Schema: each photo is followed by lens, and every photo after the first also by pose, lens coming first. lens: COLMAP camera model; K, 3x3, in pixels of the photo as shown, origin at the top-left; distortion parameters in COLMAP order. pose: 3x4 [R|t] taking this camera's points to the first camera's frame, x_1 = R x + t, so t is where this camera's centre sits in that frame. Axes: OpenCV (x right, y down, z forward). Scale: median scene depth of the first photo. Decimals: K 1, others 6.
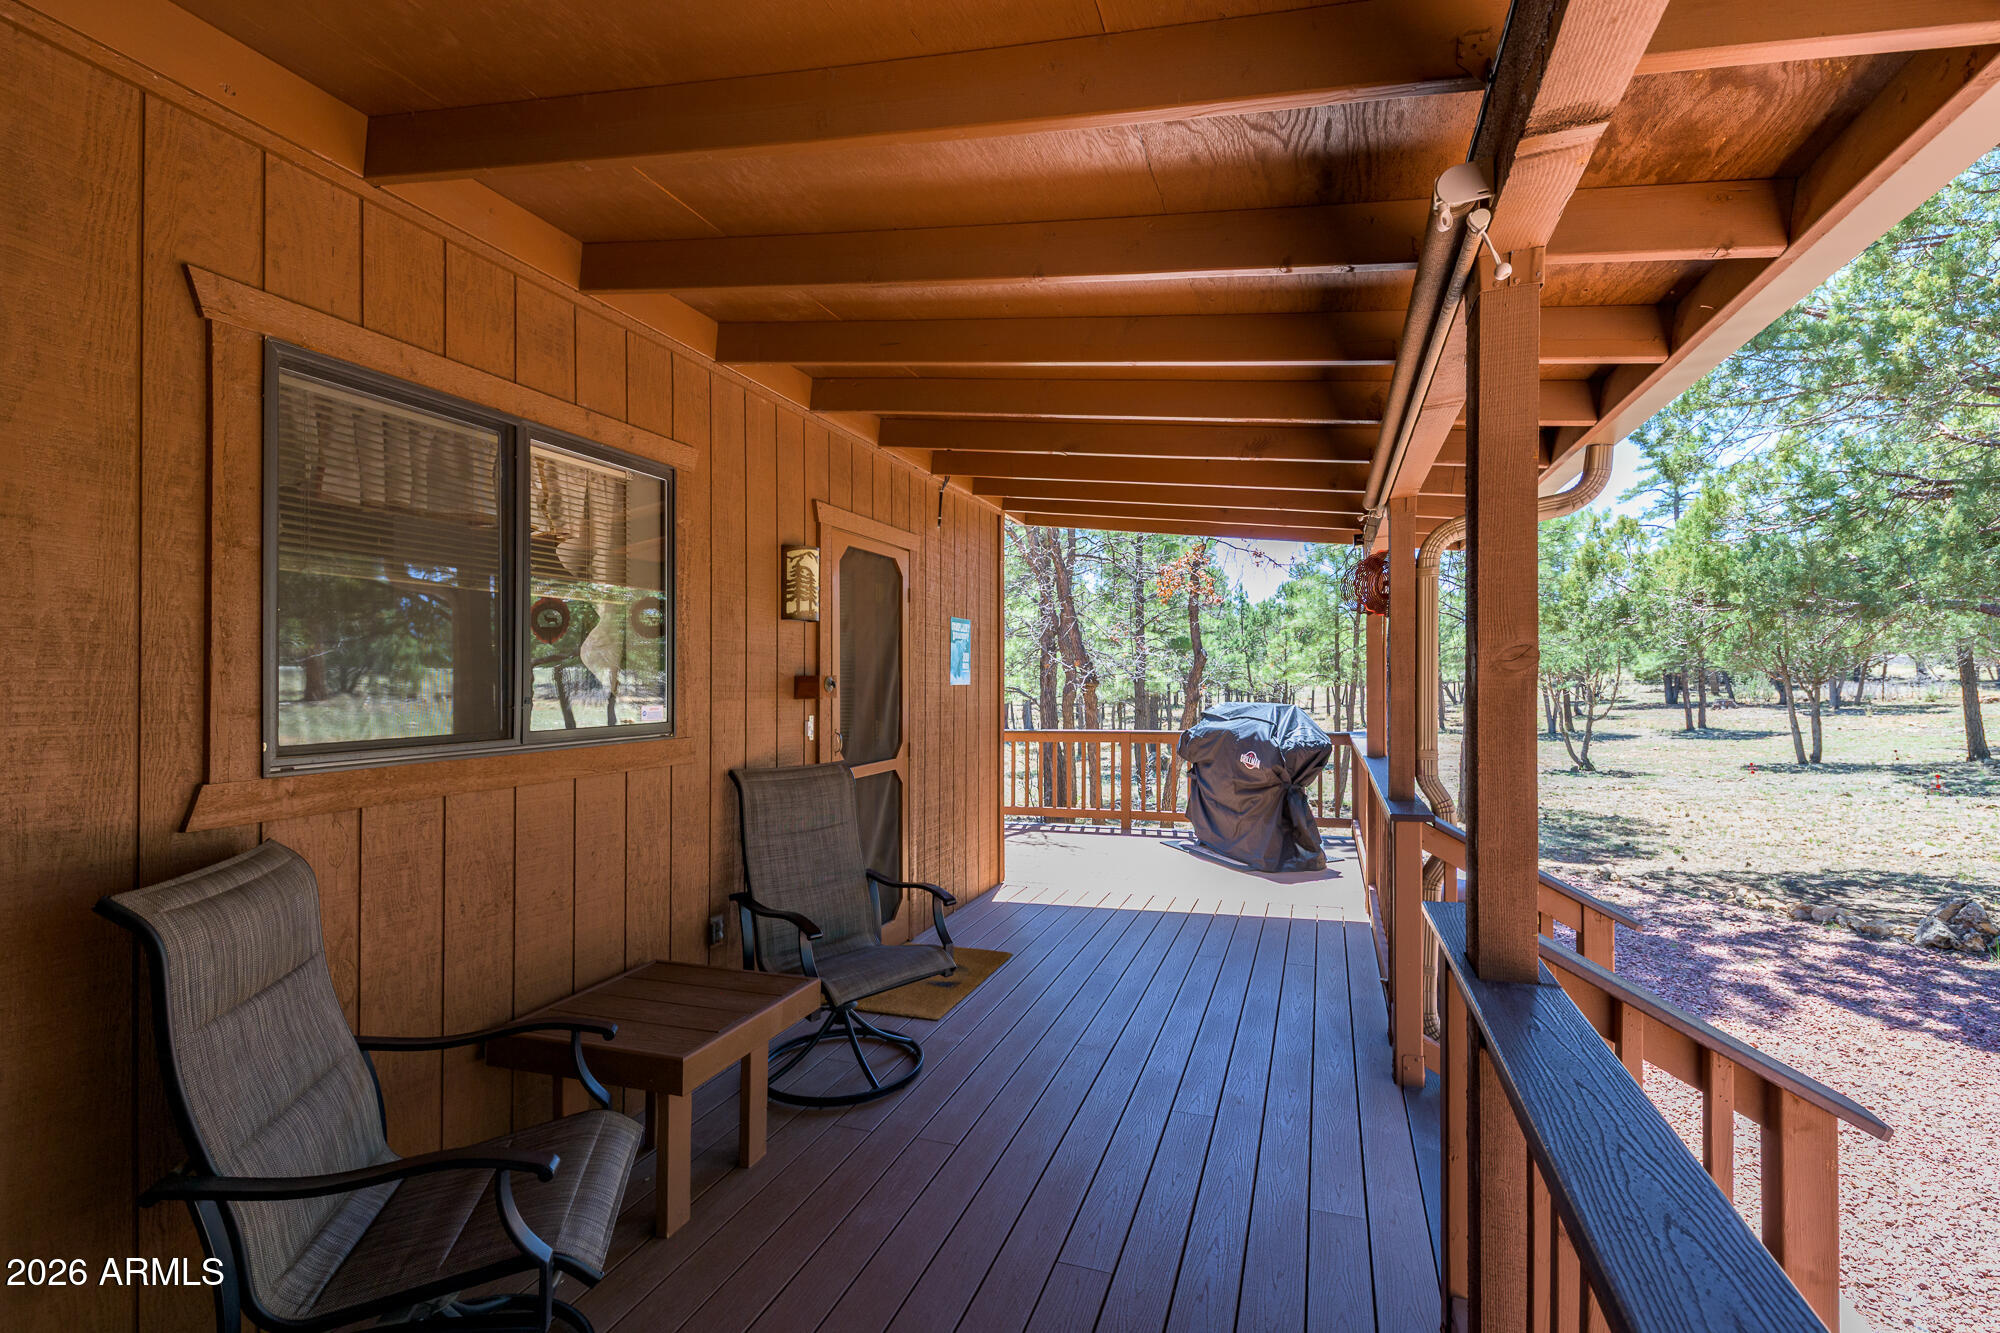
lens RADIAL K [[904.2, 0, 1000.0], [0, 904.2, 666.5], [0, 0, 1]] dist [0.000621, 0.000075]
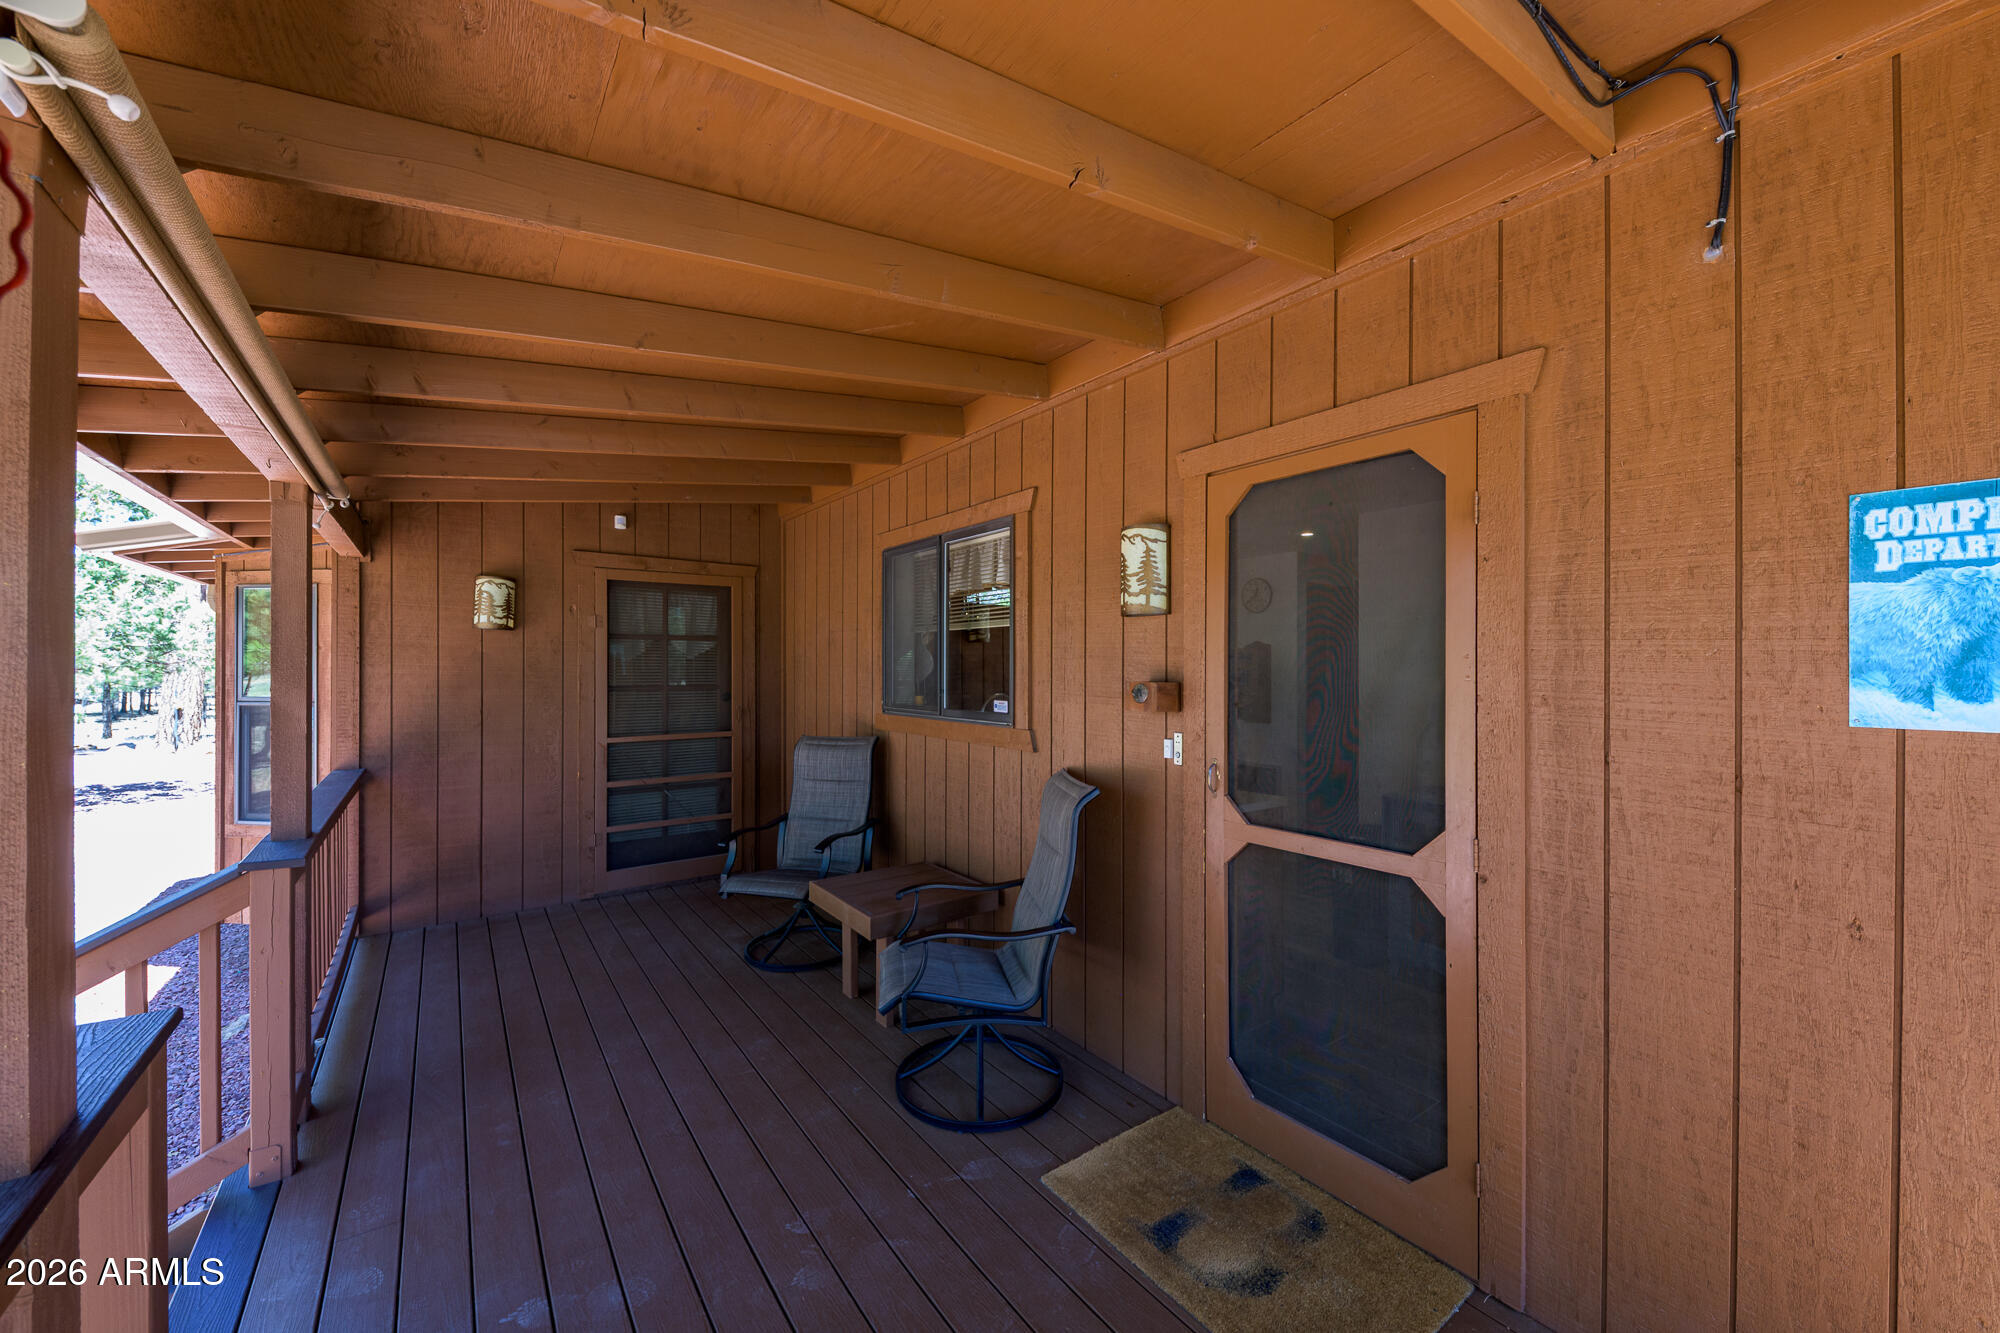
lens RADIAL K [[751.0, 0, 1006.8], [0, 751.0, 664.5], [0, 0, 1]] dist [-0.000801, -0.000458]
pose [[-0.540944, -0.006984, -0.841030, 0.365222], [0.006810, 0.999896, -0.012683, 0.001489], [0.841031, -0.012588, -0.540840, 1.086737]]
